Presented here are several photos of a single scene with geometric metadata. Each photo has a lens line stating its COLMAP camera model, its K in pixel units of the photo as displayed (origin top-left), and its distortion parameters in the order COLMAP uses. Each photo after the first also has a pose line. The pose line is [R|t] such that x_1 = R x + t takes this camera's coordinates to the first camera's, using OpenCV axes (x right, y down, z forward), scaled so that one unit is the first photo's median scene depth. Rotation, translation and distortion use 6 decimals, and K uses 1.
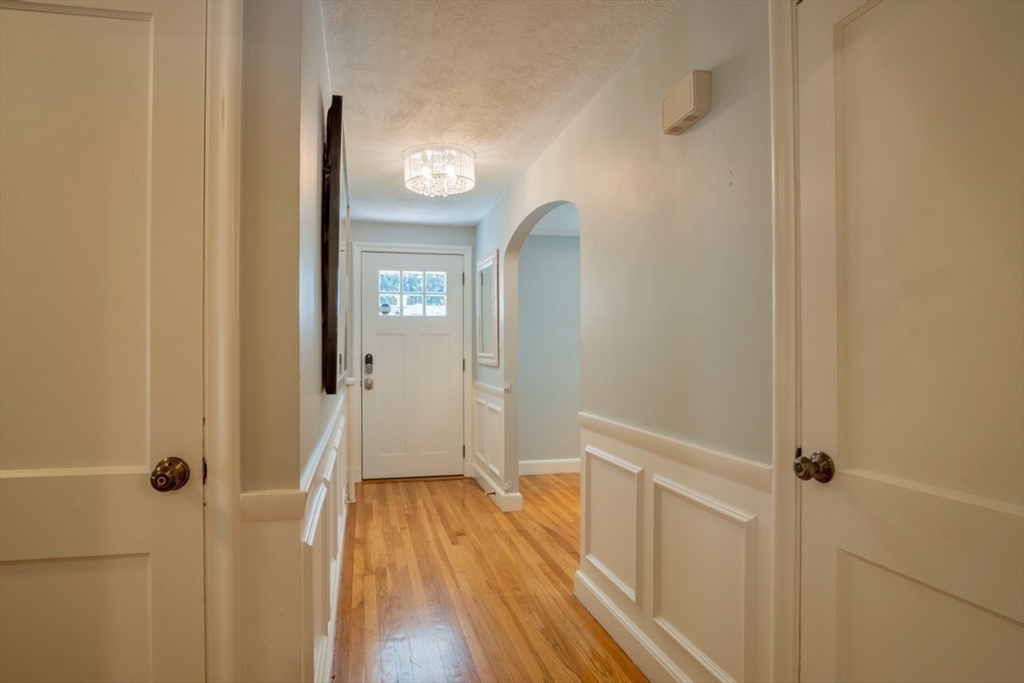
lens RADIAL K [[555.4, 0, 498.3], [0, 555.4, 348.6], [0, 0, 1]] dist [-0.024719, 0.002648]
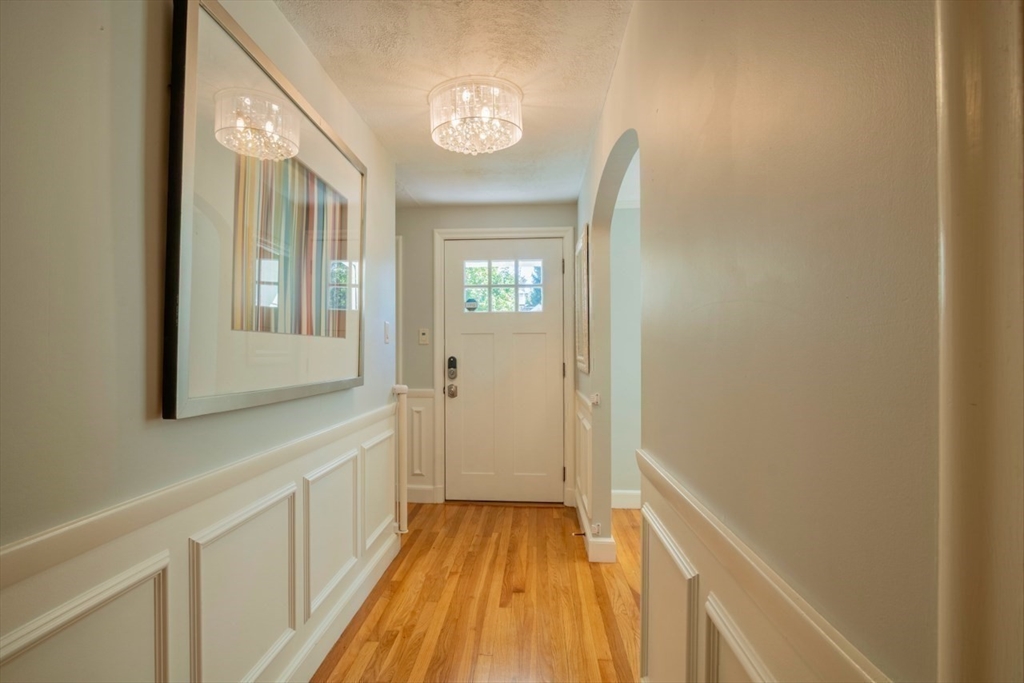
lens RADIAL K [[555.4, 0, 498.3], [0, 555.4, 348.6], [0, 0, 1]] dist [-0.024719, 0.002648]
pose [[0.951062, -0.003085, -0.308986, 0.125140], [0.001845, 0.999989, -0.004304, 0.000802], [0.308996, 0.003524, 0.951057, 0.224195]]
